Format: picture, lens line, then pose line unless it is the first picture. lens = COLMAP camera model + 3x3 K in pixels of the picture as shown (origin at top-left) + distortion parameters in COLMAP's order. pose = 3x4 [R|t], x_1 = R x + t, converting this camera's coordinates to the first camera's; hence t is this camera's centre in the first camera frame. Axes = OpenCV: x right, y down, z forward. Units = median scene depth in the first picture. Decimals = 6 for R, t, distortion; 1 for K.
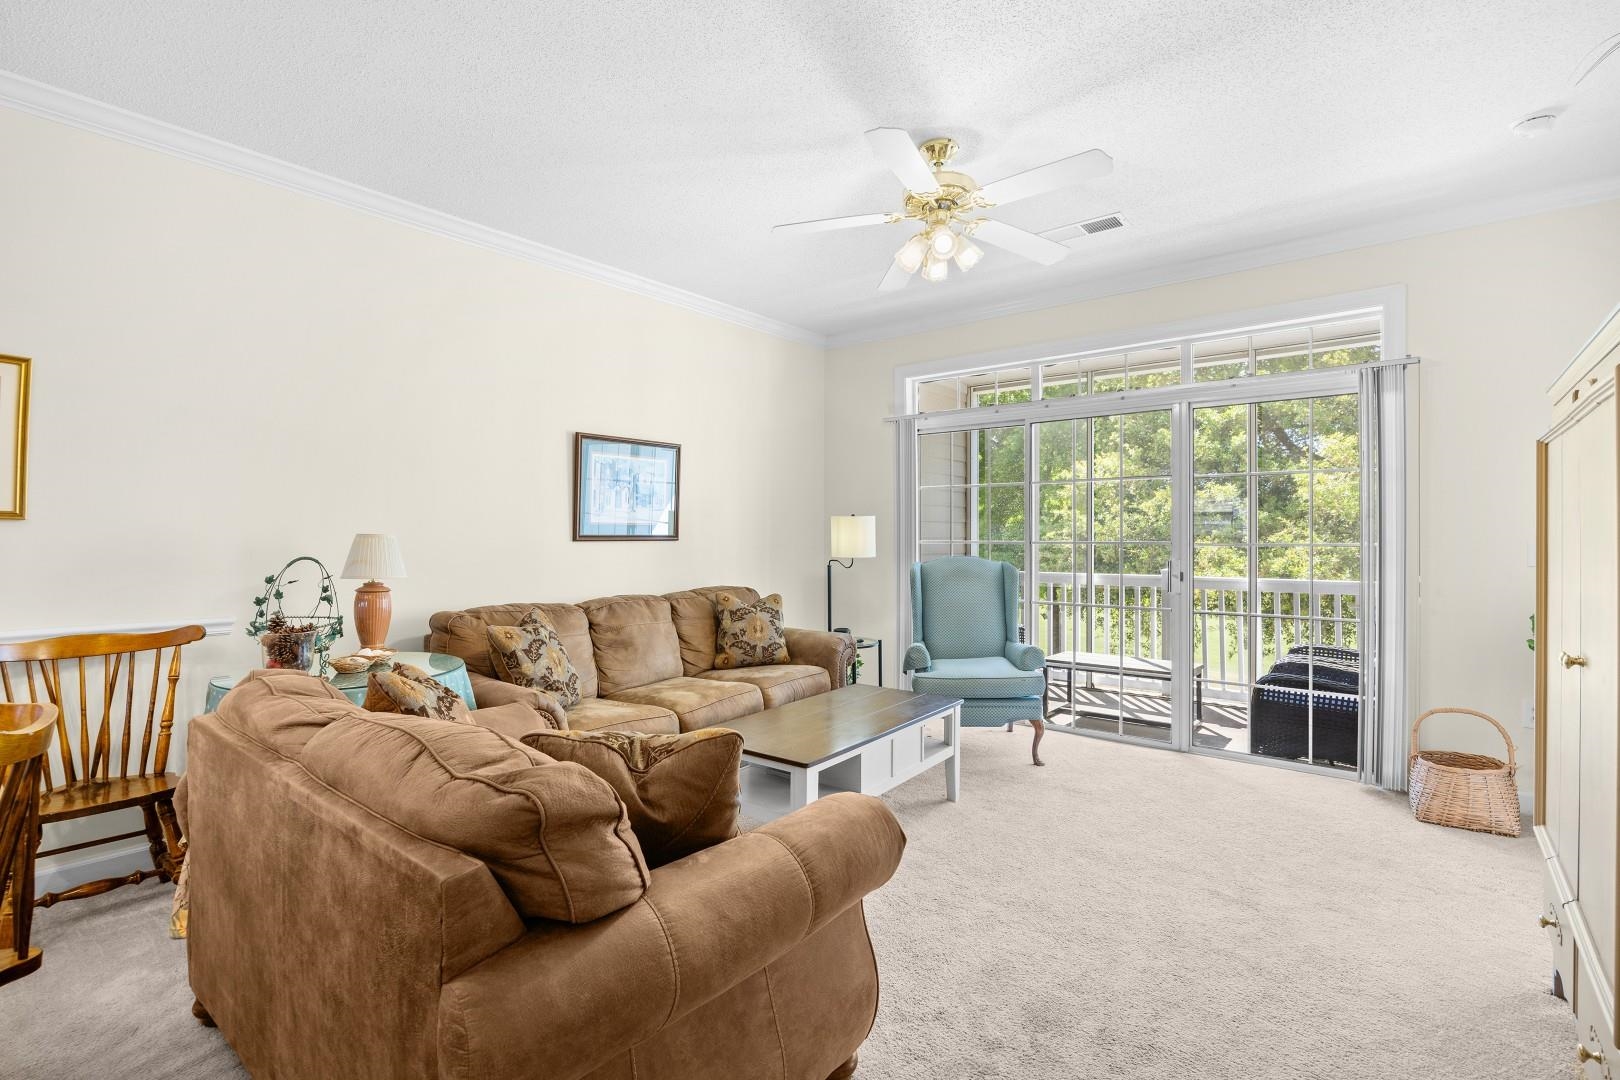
lens RADIAL K [[745.3, 0, 807.6], [0, 745.3, 529.3], [0, 0, 1]] dist [-0.021039, 0.002939]
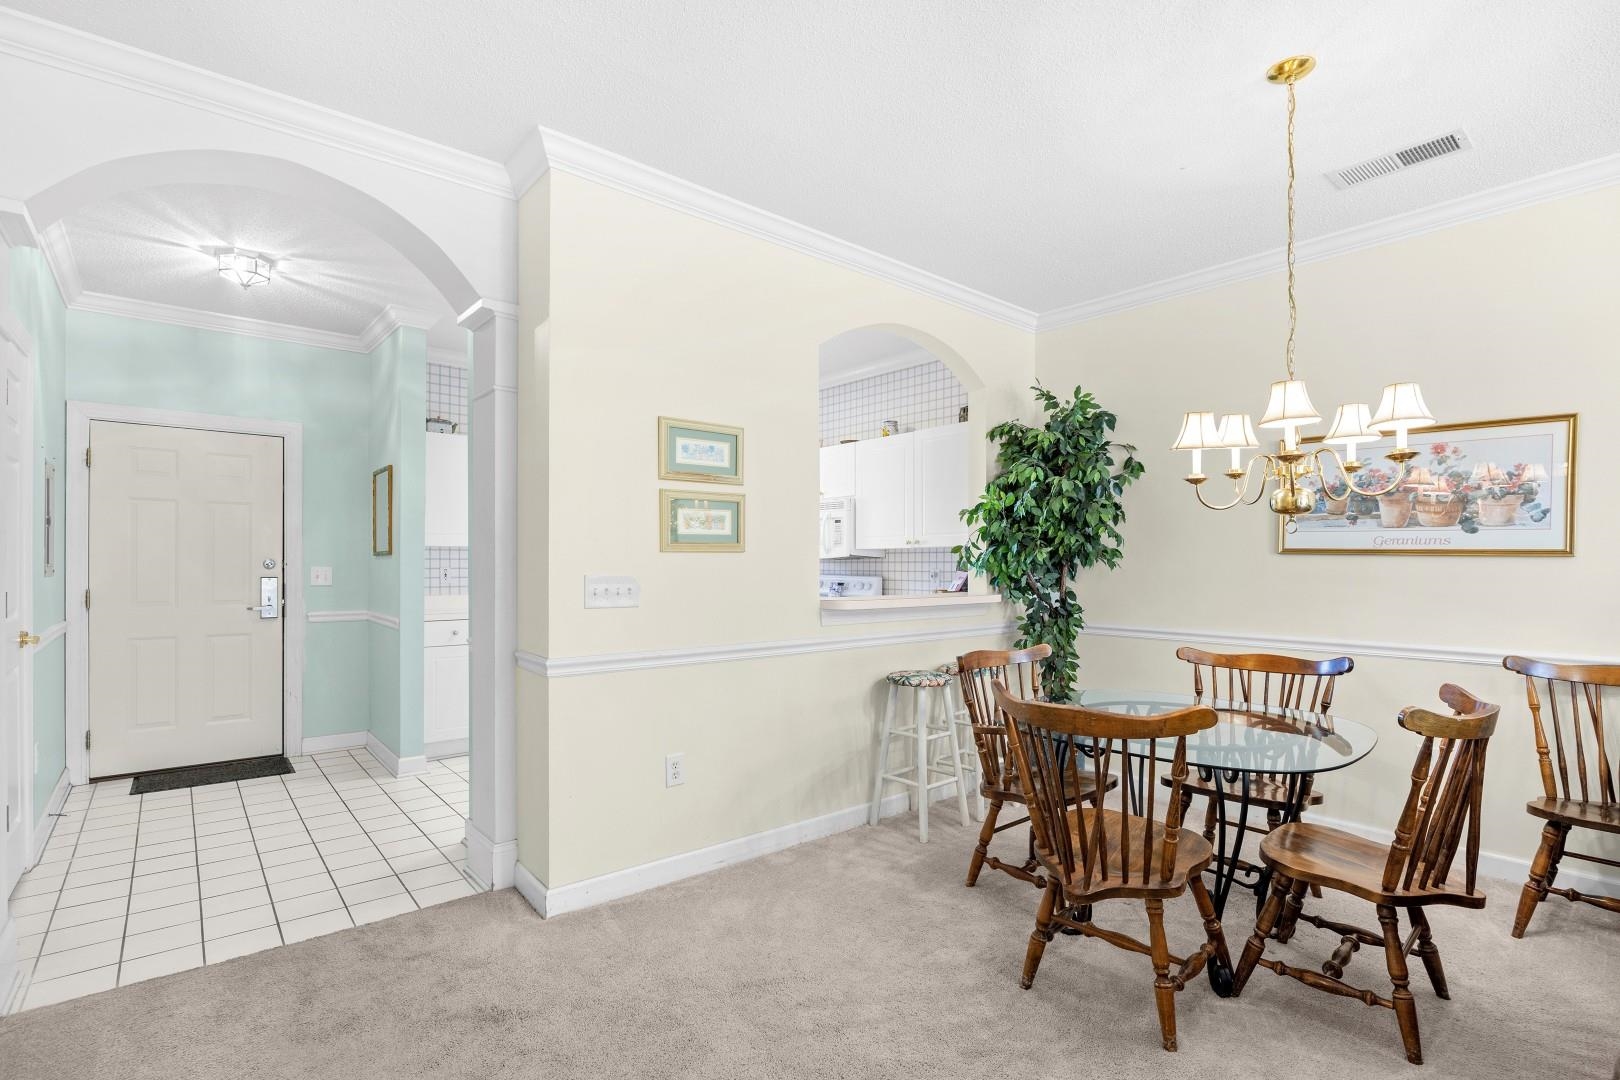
lens RADIAL K [[745.3, 0, 808.1], [0, 745.3, 565.0], [0, 0, 1]] dist [-0.021039, 0.002939]
pose [[-0.175066, -0.002993, -0.984552, 0.152743], [0.005333, 0.999978, -0.003989, -0.001542], [0.984542, -0.005949, -0.175046, 0.020421]]
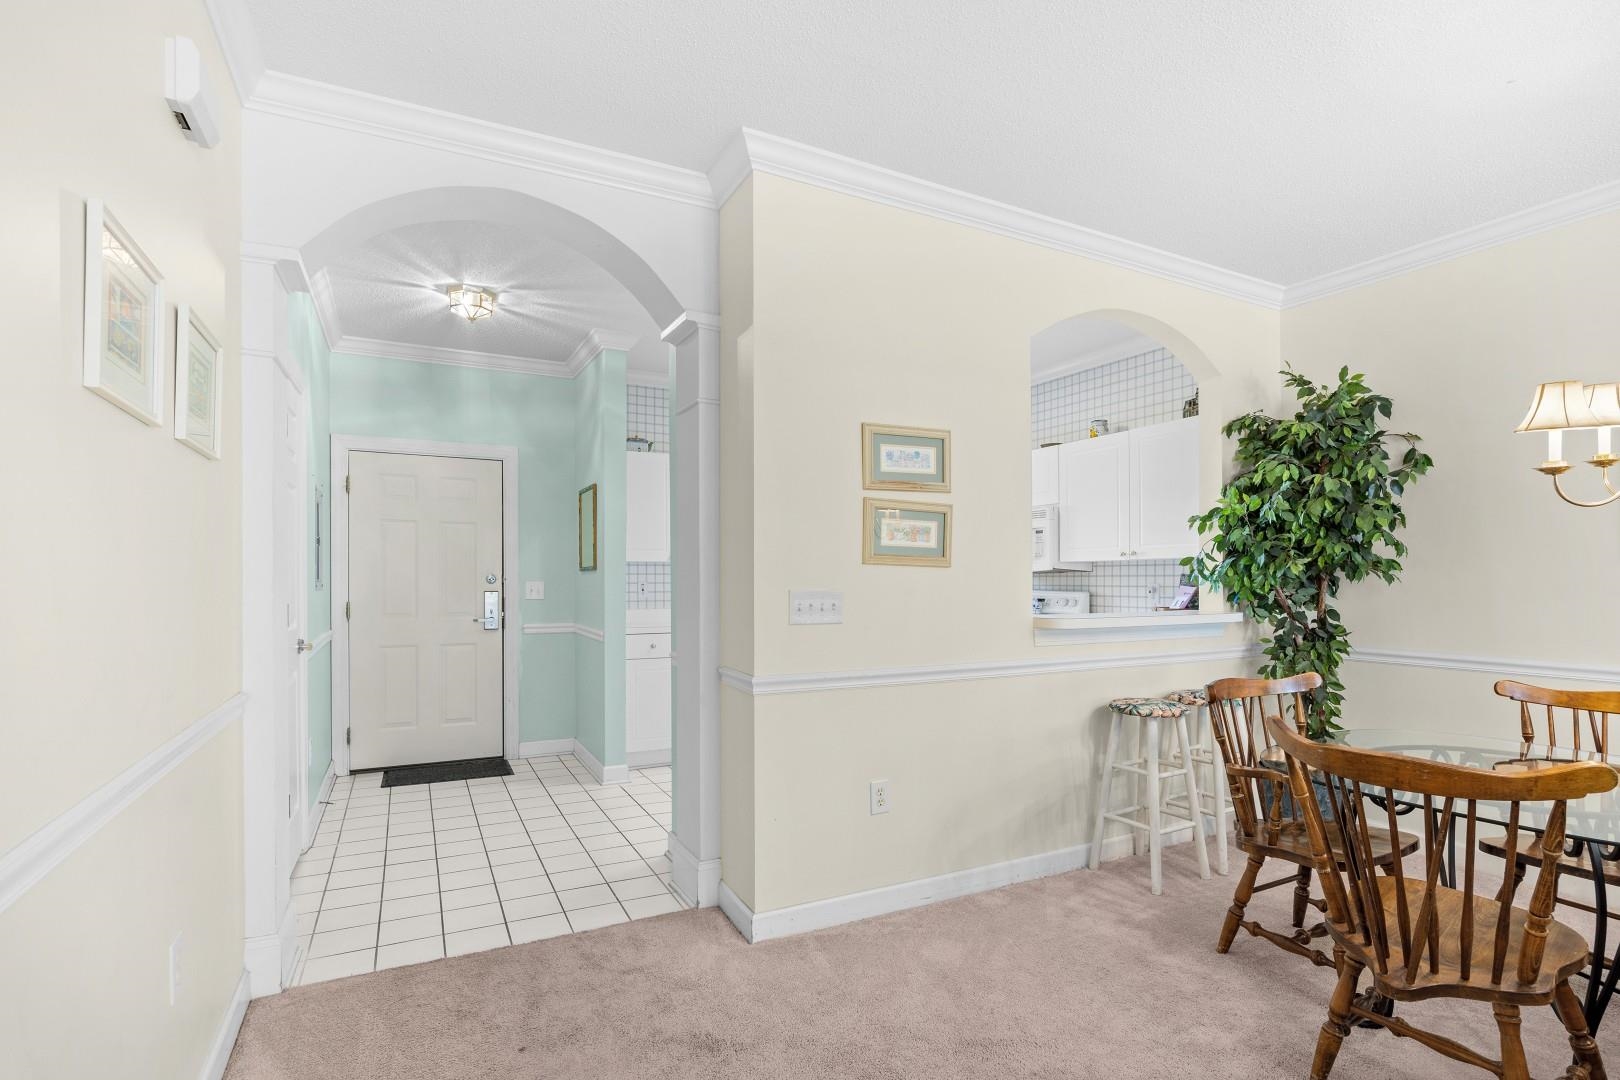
lens RADIAL K [[760.2, 0, 809.4], [0, 760.2, 582.0], [0, 0, 1]] dist [-0.018443, 0.001634]
pose [[-0.390652, 0.000380, -0.920539, 0.128332], [0.006015, 0.999980, -0.002140, -0.001639], [0.920519, -0.006373, -0.390646, -0.021608]]
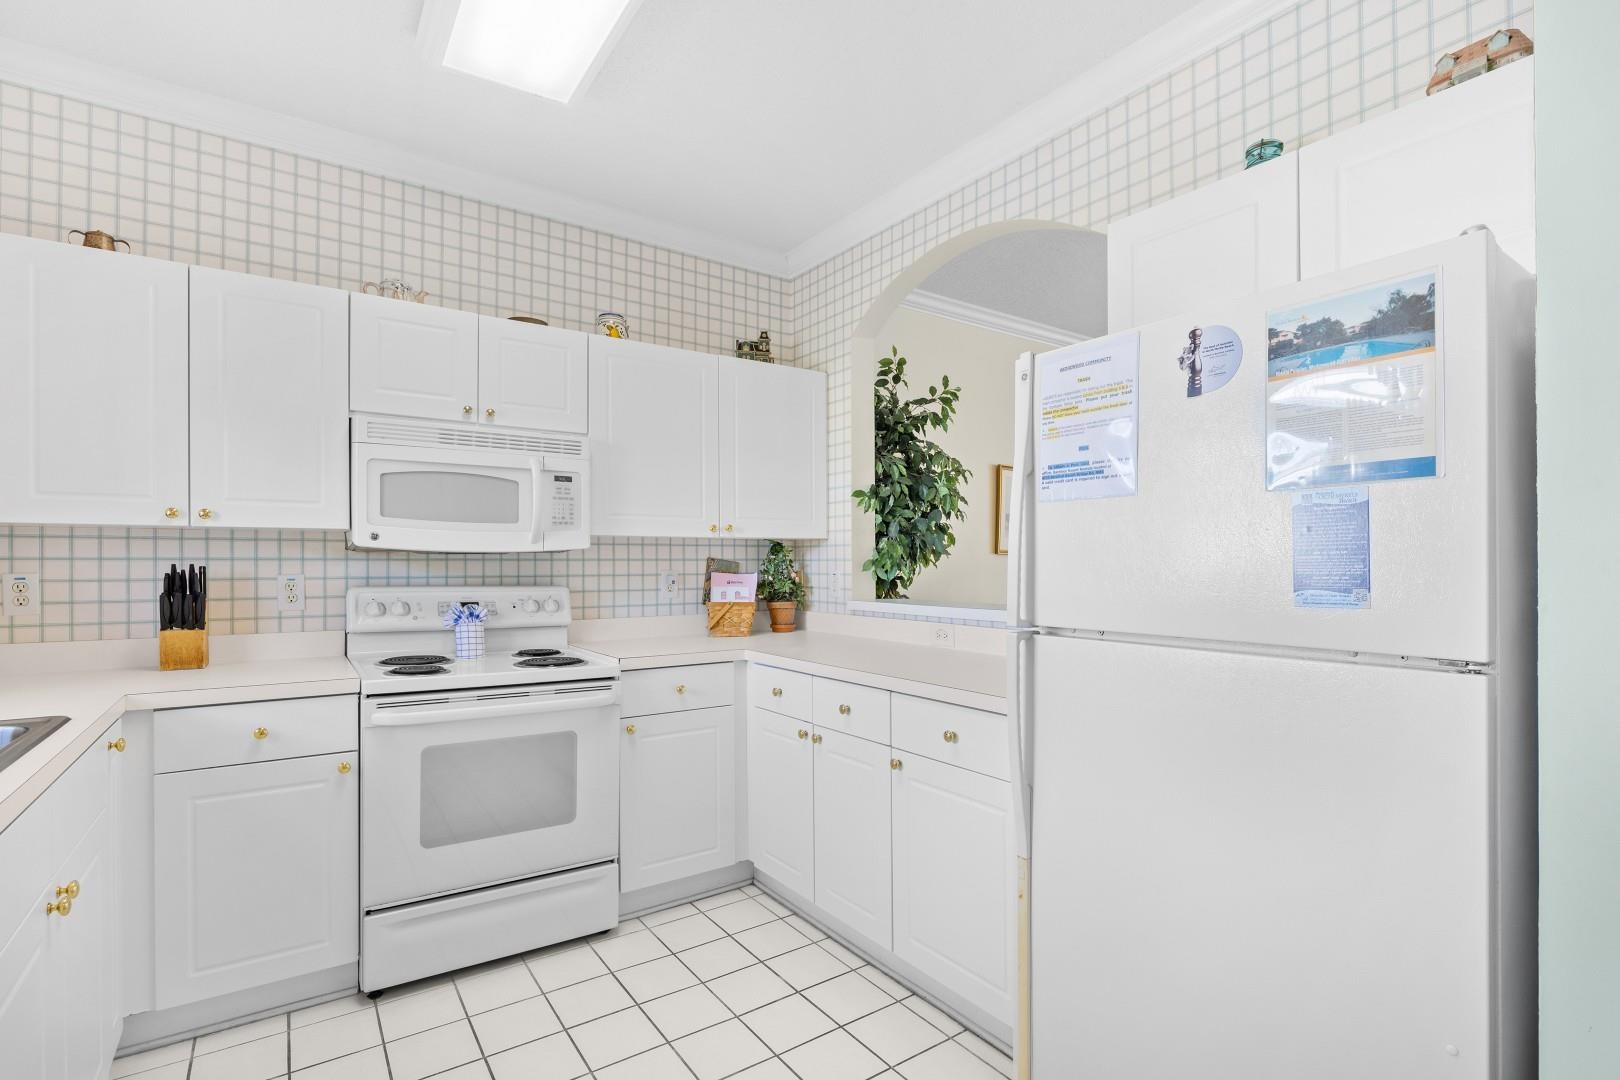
lens RADIAL K [[760.2, 0, 809.8], [0, 760.2, 557.5], [0, 0, 1]] dist [-0.018443, 0.001634]
pose [[0.963548, -0.004261, -0.267500, -0.801835], [0.004428, 0.999990, 0.000023, -0.012865], [0.267498, -0.001207, 0.963558, -0.778681]]
